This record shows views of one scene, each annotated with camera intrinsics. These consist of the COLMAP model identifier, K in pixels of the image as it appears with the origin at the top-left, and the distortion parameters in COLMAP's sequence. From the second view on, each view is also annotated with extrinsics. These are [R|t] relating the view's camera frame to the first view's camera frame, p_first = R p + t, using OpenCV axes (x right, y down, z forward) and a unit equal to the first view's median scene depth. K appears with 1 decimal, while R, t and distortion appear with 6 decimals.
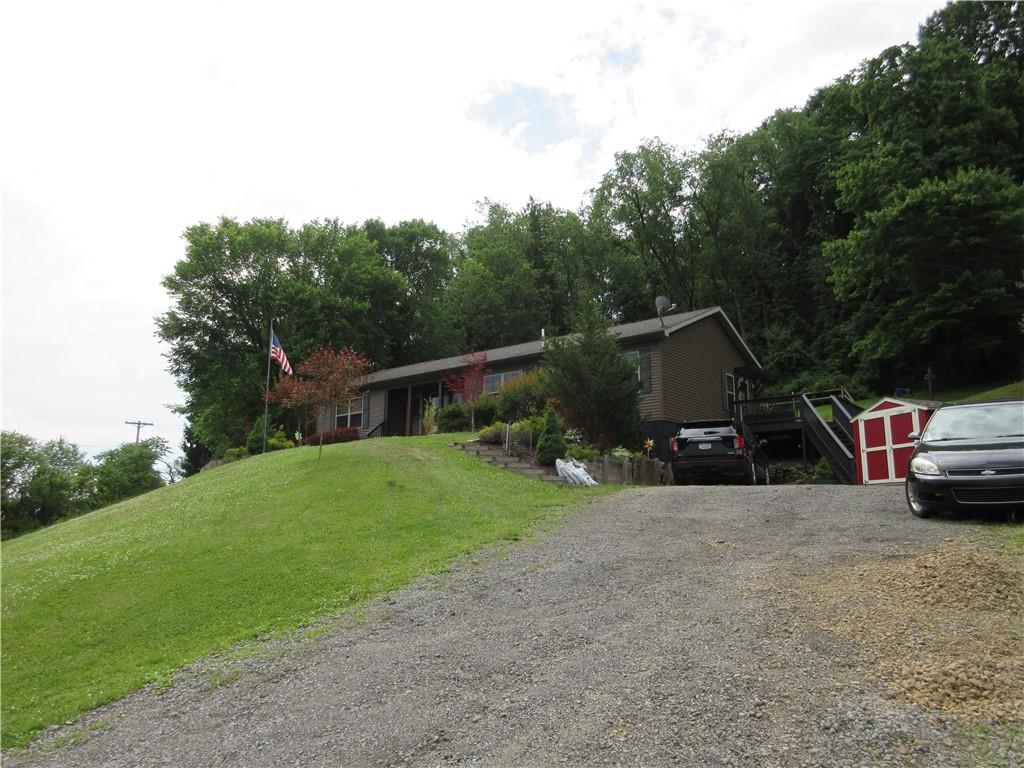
lens RADIAL K [[757.5, 0, 510.9], [0, 757.5, 383.4], [0, 0, 1]] dist [-0.002326, -0.001730]
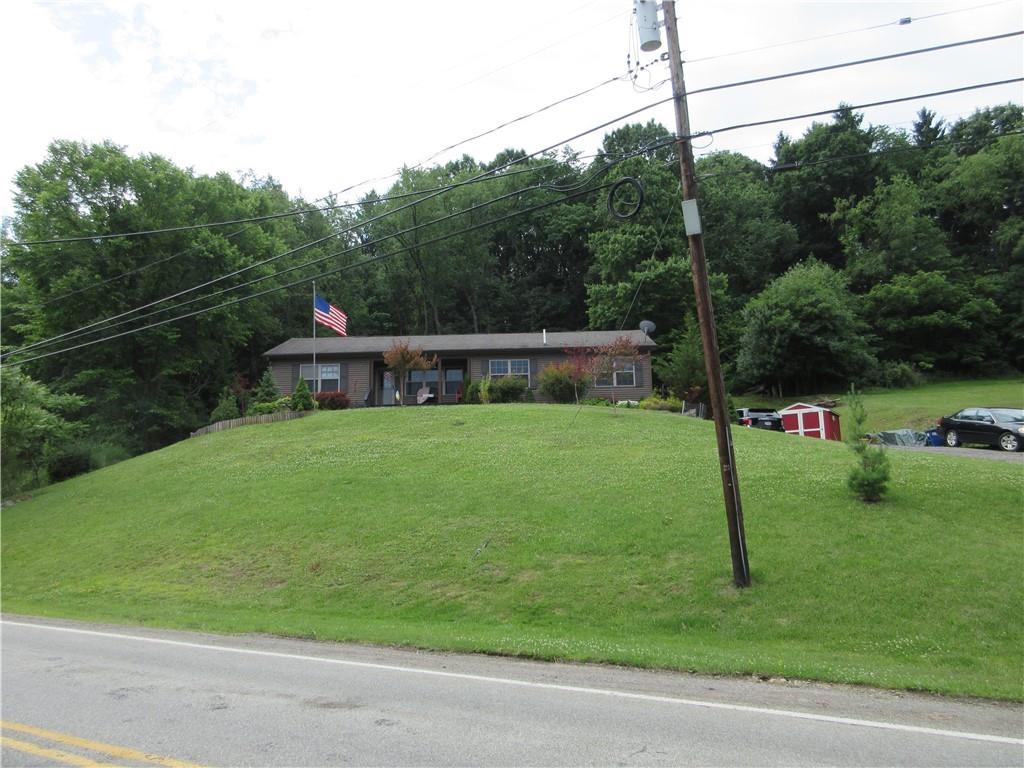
lens RADIAL K [[757.5, 0, 510.9], [0, 757.5, 383.4], [0, 0, 1]] dist [-0.002326, -0.001730]
pose [[0.784209, 0.090362, 0.613882, -0.675983], [-0.094012, 0.995221, -0.026397, 0.050596], [-0.613334, -0.037012, 0.788956, 0.012297]]
